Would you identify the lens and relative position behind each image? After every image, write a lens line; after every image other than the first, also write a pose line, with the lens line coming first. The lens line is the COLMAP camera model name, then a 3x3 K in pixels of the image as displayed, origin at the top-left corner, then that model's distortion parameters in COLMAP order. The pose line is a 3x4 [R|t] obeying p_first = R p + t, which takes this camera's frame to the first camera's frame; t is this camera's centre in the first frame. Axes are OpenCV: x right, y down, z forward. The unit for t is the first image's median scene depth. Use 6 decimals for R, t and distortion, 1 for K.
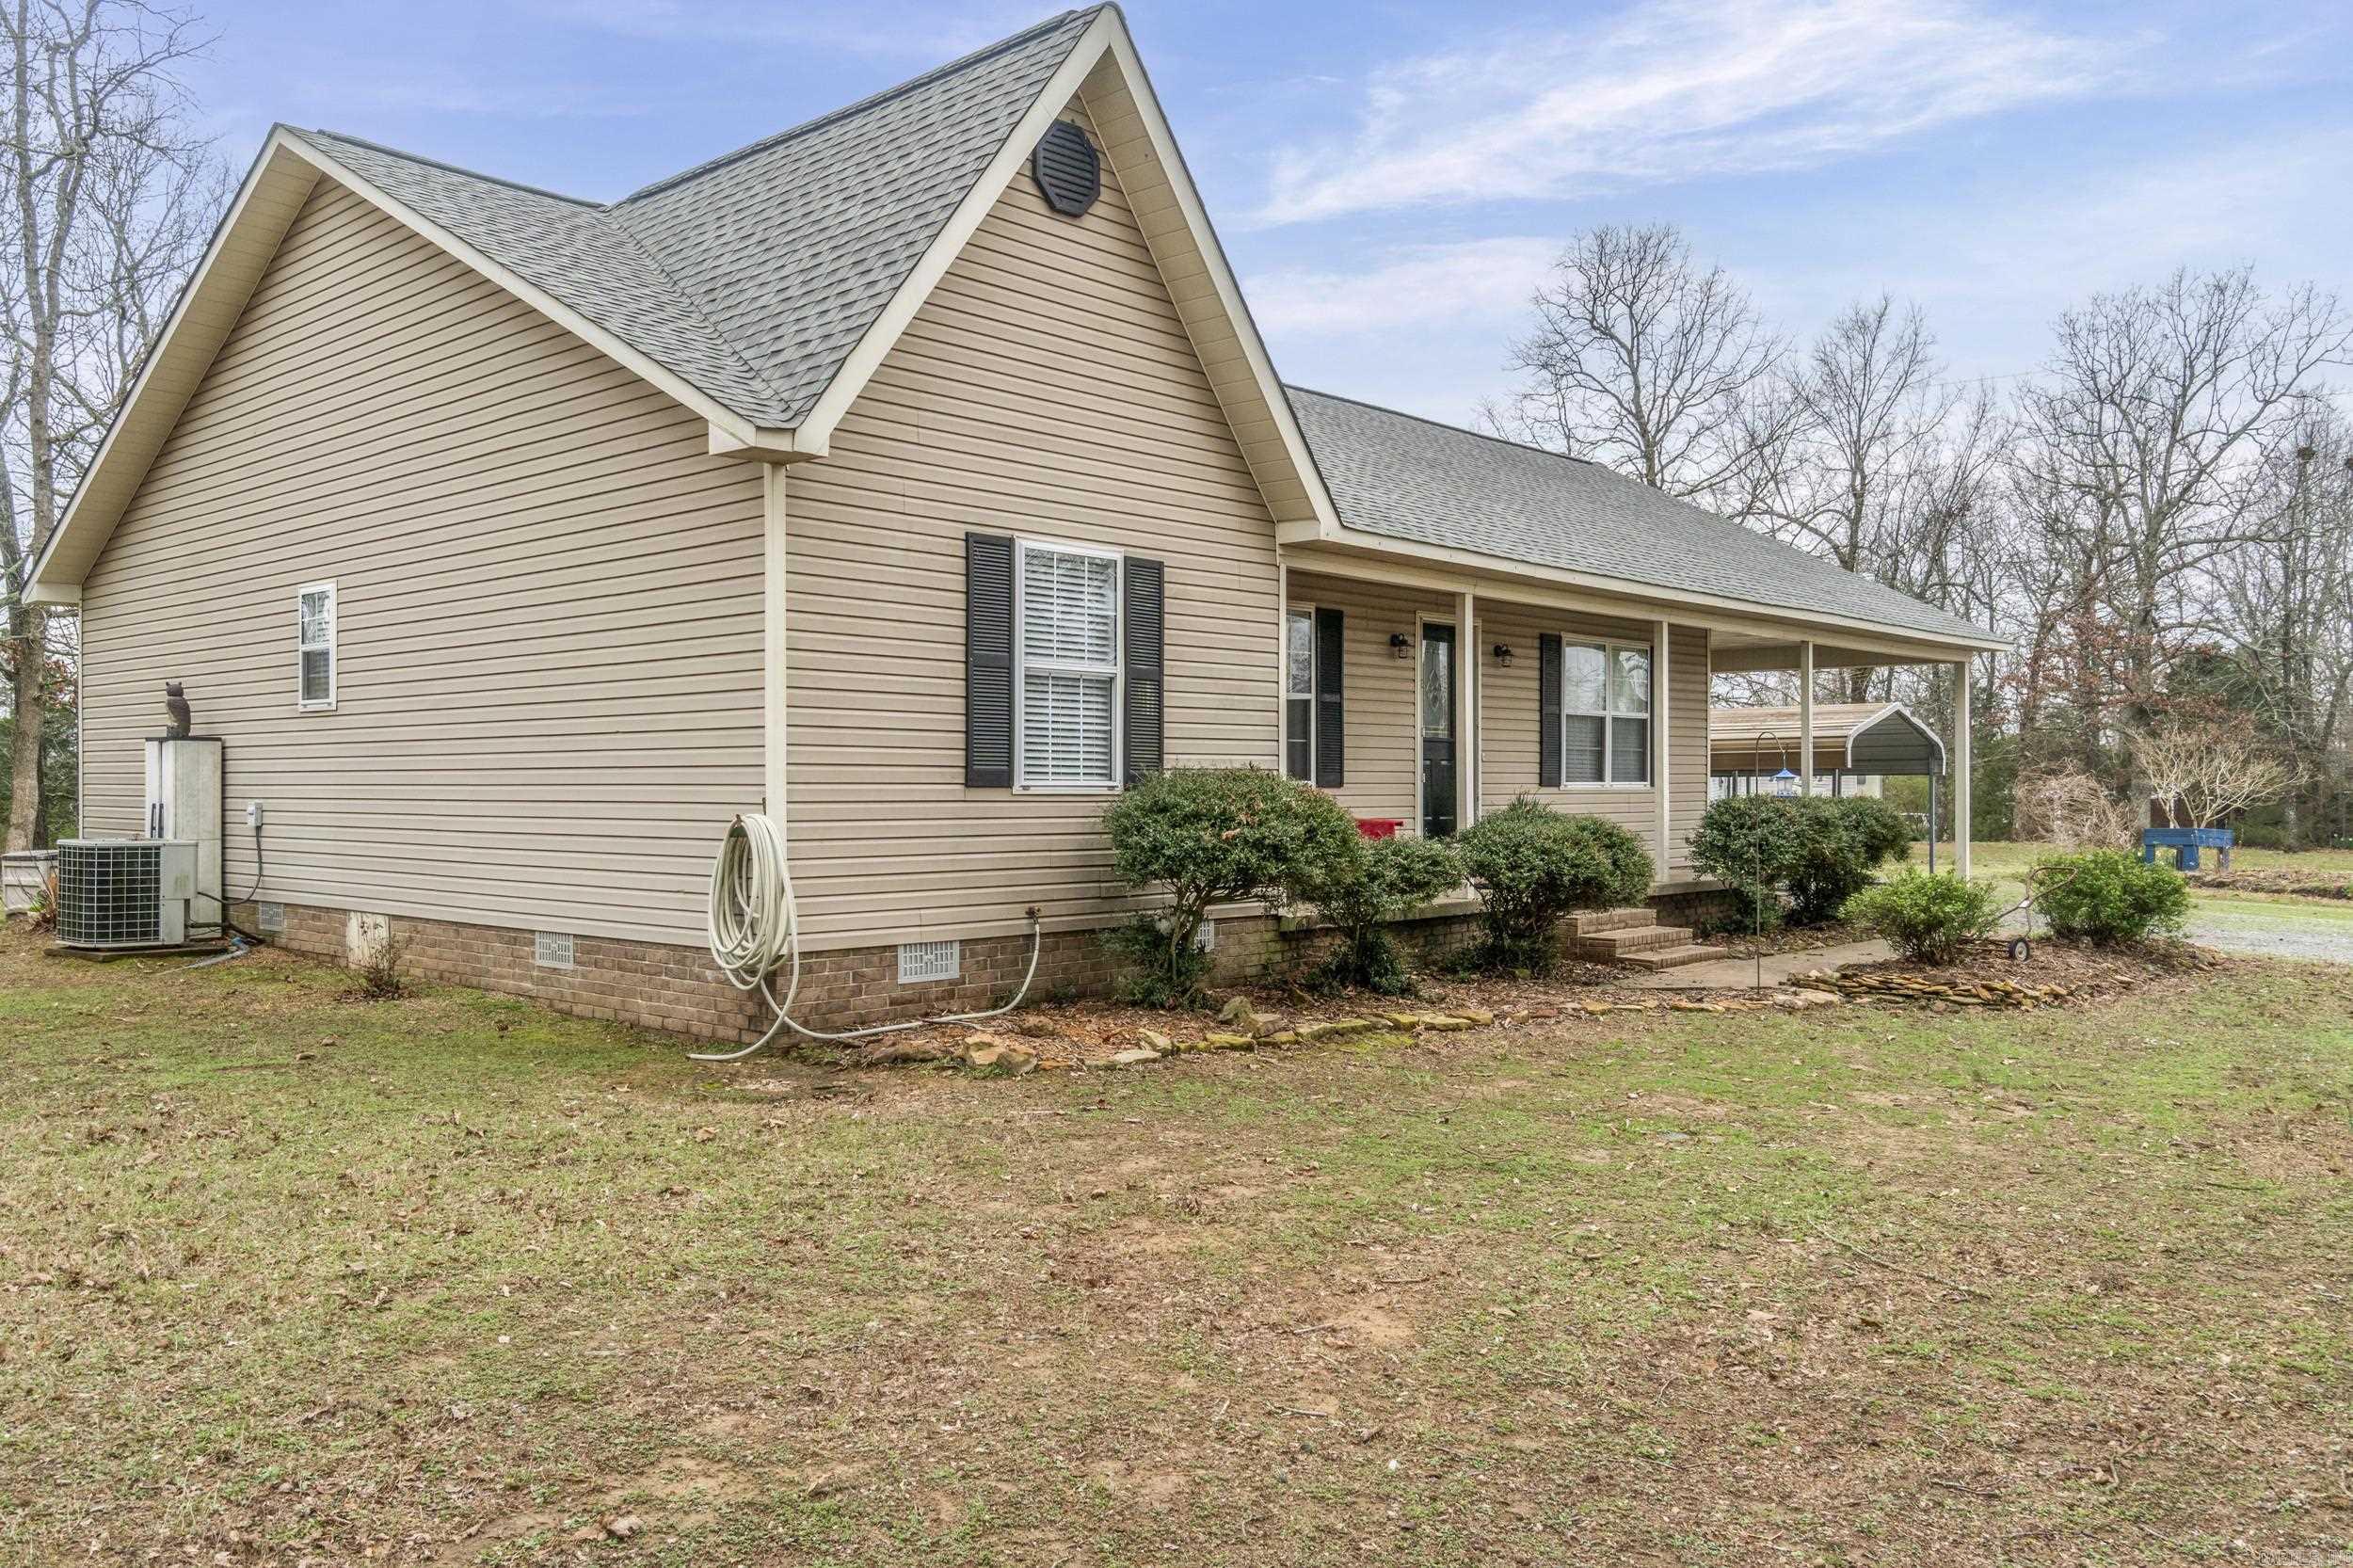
lens RADIAL K [[1832.8, 0, 1175.9], [0, 1832.8, 790.4], [0, 0, 1]] dist [0.000769, 0.002968]
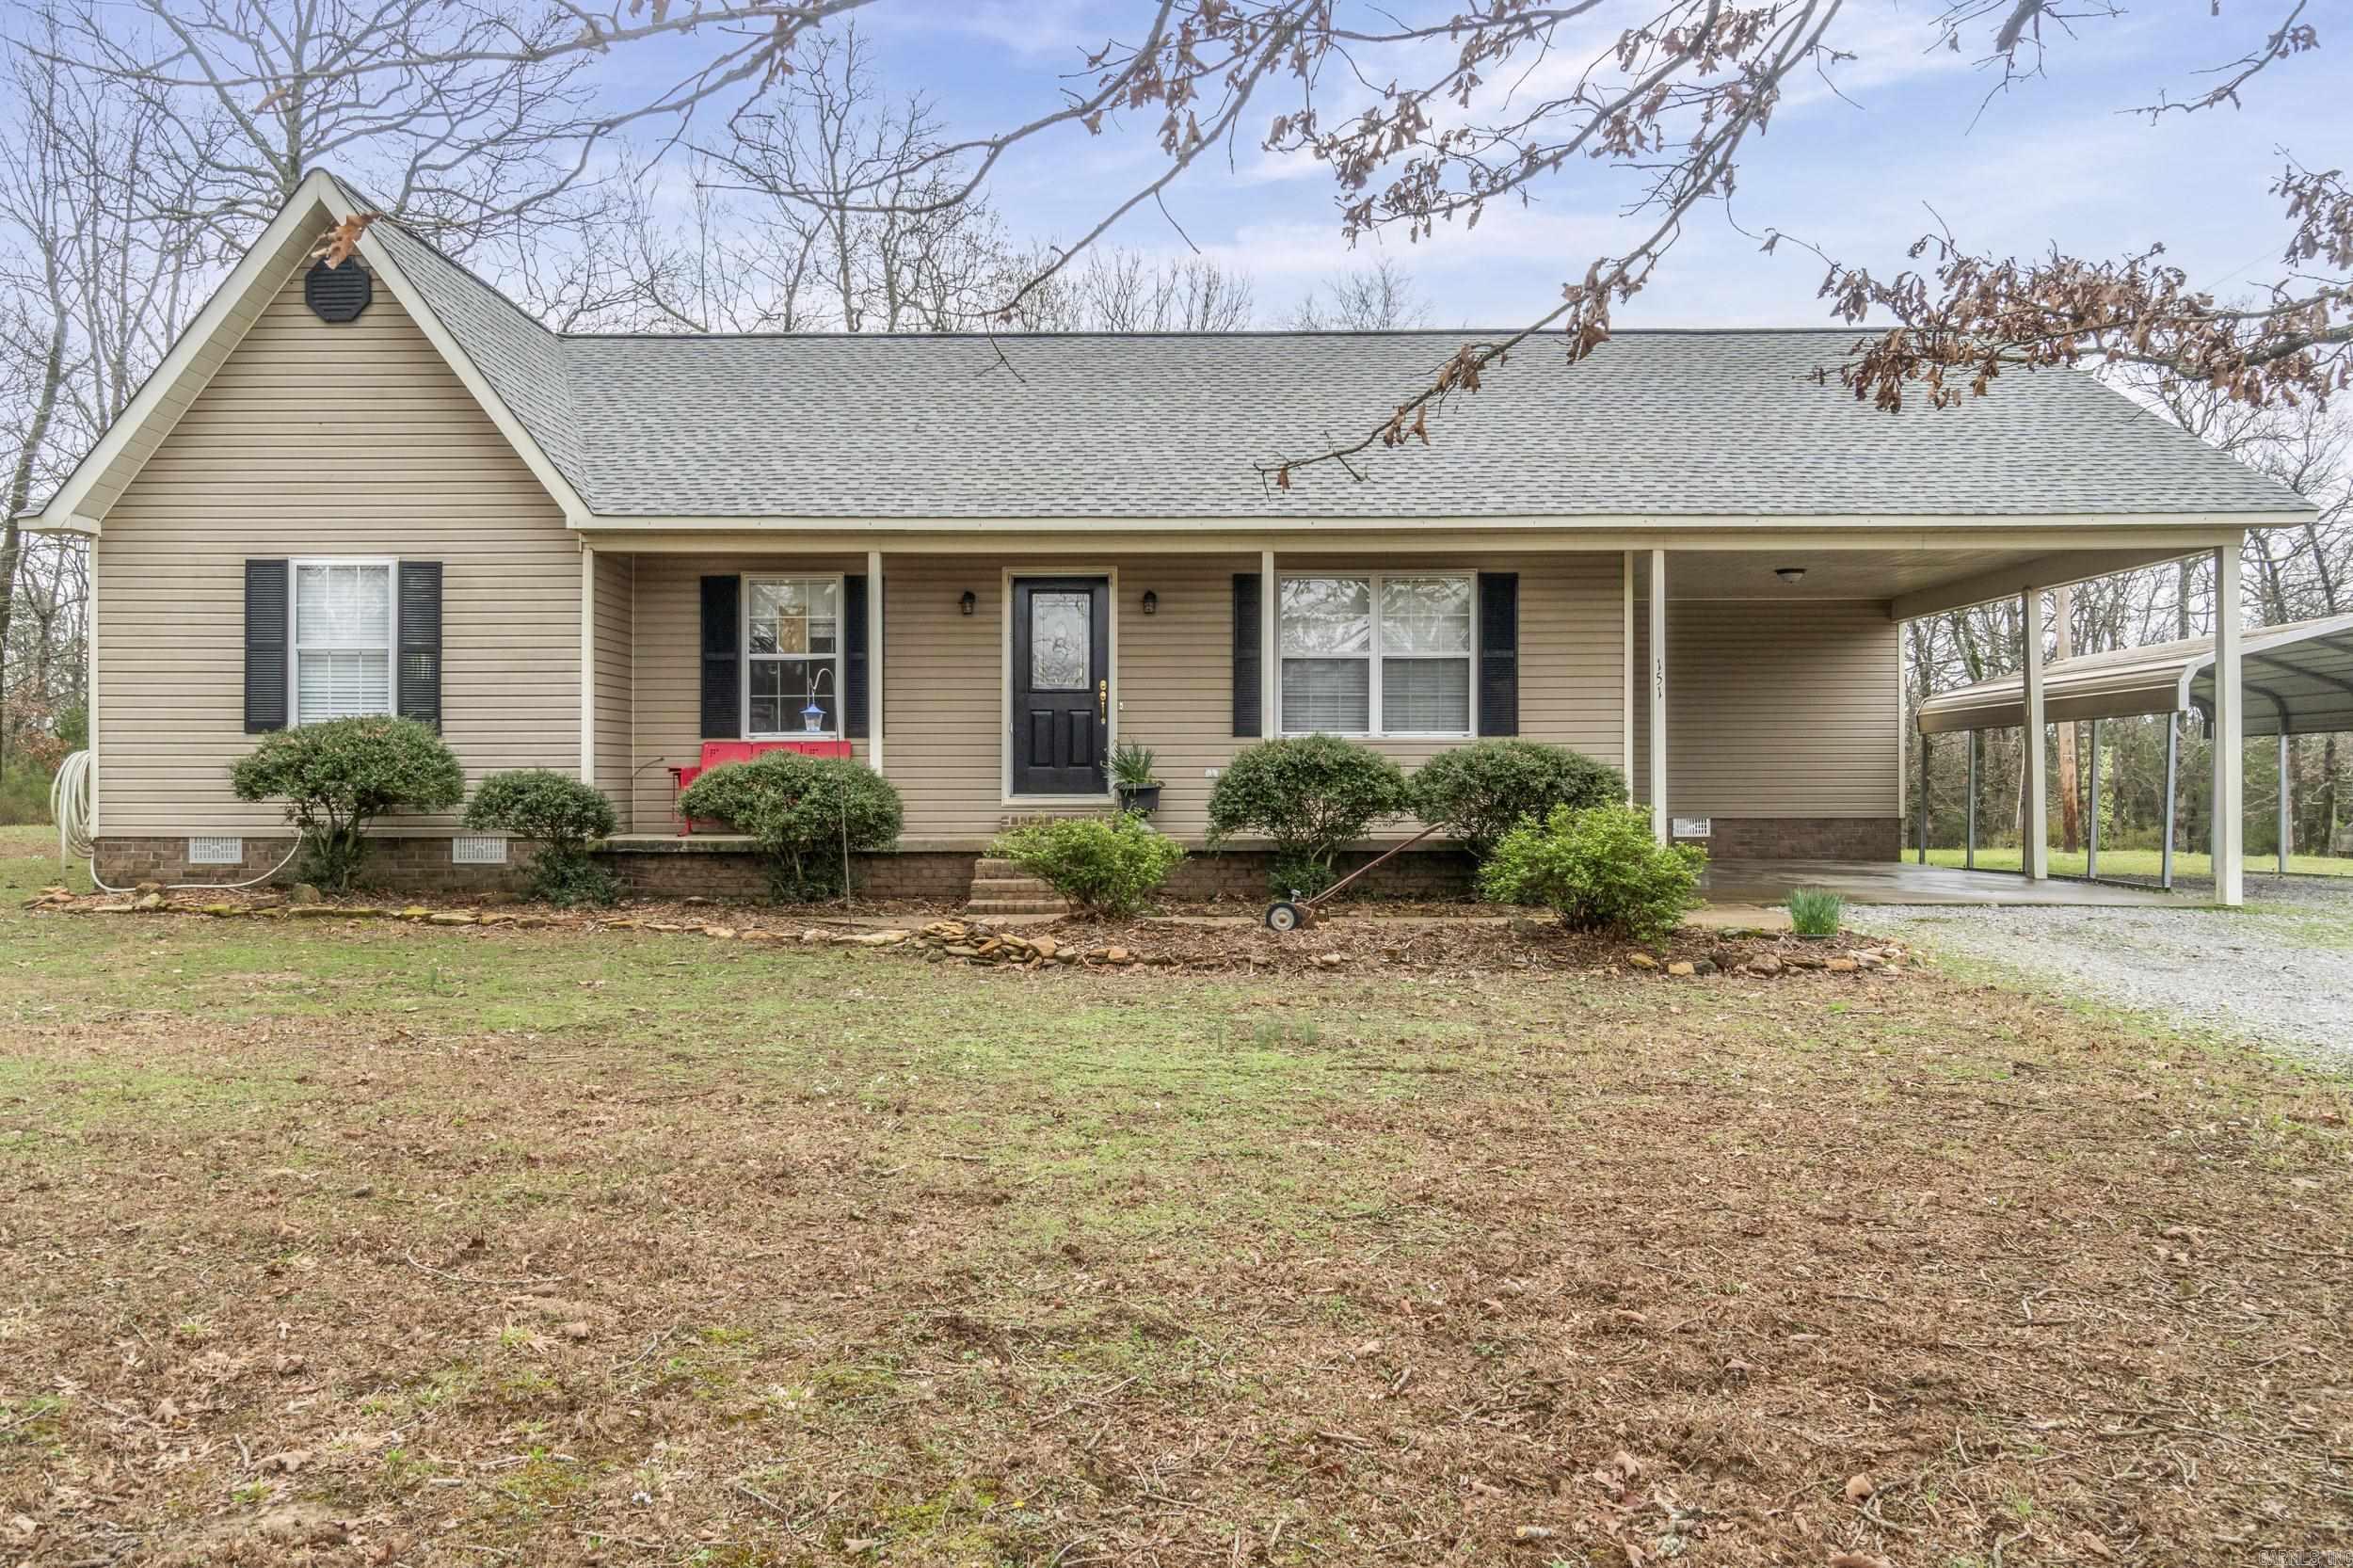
lens RADIAL K [[1832.8, 0, 1184.0], [0, 1832.8, 779.0], [0, 0, 1]] dist [0.000769, 0.002968]
pose [[0.650121, -0.002463, -0.759826, 1.267811], [-0.002078, 0.999985, -0.005019, 0.034519], [0.759828, 0.004842, 0.650107, 0.524386]]
